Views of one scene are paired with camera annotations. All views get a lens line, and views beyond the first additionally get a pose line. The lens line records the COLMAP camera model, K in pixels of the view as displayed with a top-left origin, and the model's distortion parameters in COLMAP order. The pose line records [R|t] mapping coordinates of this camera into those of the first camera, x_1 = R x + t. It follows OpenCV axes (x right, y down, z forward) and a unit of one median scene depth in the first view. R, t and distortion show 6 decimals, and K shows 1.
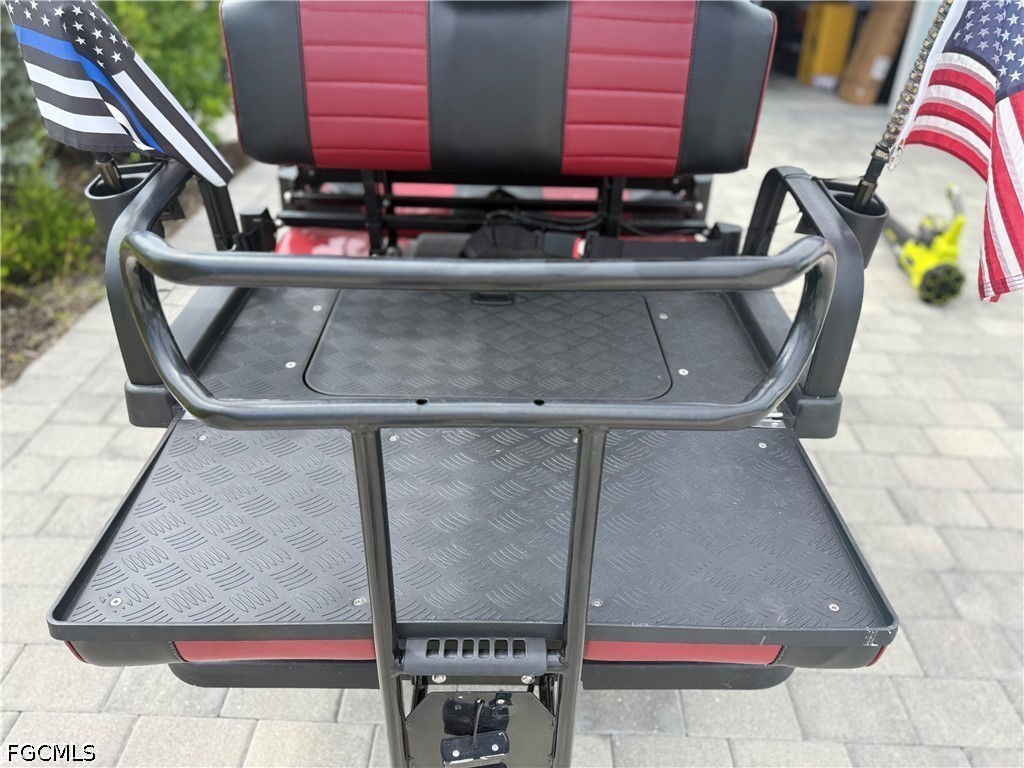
lens RADIAL K [[770.1, 0, 516.7], [0, 770.1, 388.2], [0, 0, 1]] dist [-0.017646, -0.002968]
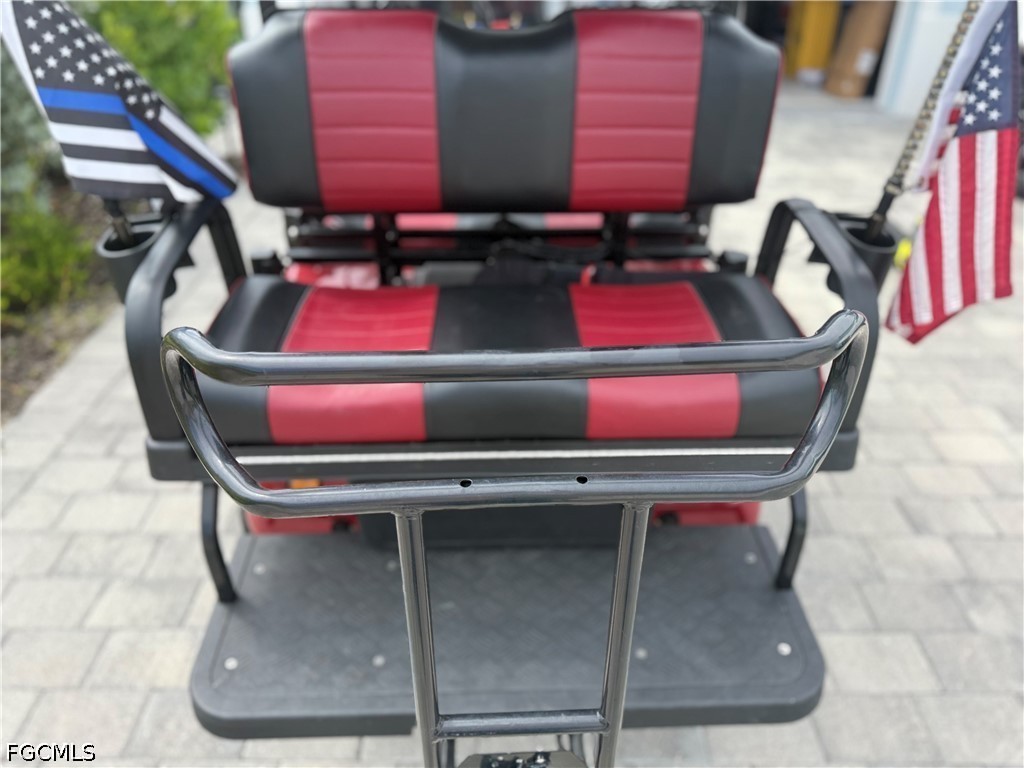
lens RADIAL K [[770.1, 0, 512.0], [0, 770.1, 384.0], [0, 0, 1]] dist [0.002009, -0.035018]
pose [[0.999570, -0.029035, 0.004101, -0.023106], [0.029050, 0.999571, -0.003628, -0.039872], [-0.003994, 0.003746, 0.999985, -0.003627]]
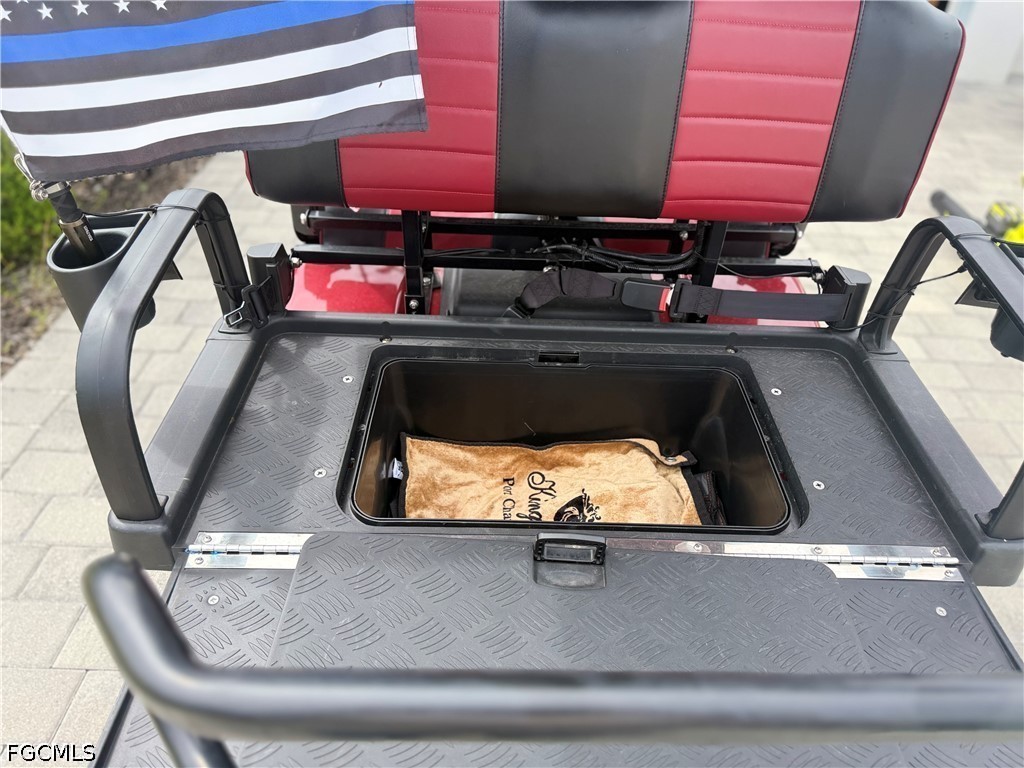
lens RADIAL K [[769.1, 0, 513.8], [0, 769.1, 394.7], [0, 0, 1]] dist [-0.003719, -0.008414]
pose [[0.999941, 0.009865, 0.004556, -0.074297], [-0.010193, 0.996857, 0.078558, -0.128722], [-0.003767, -0.078600, 0.996899, 0.163196]]
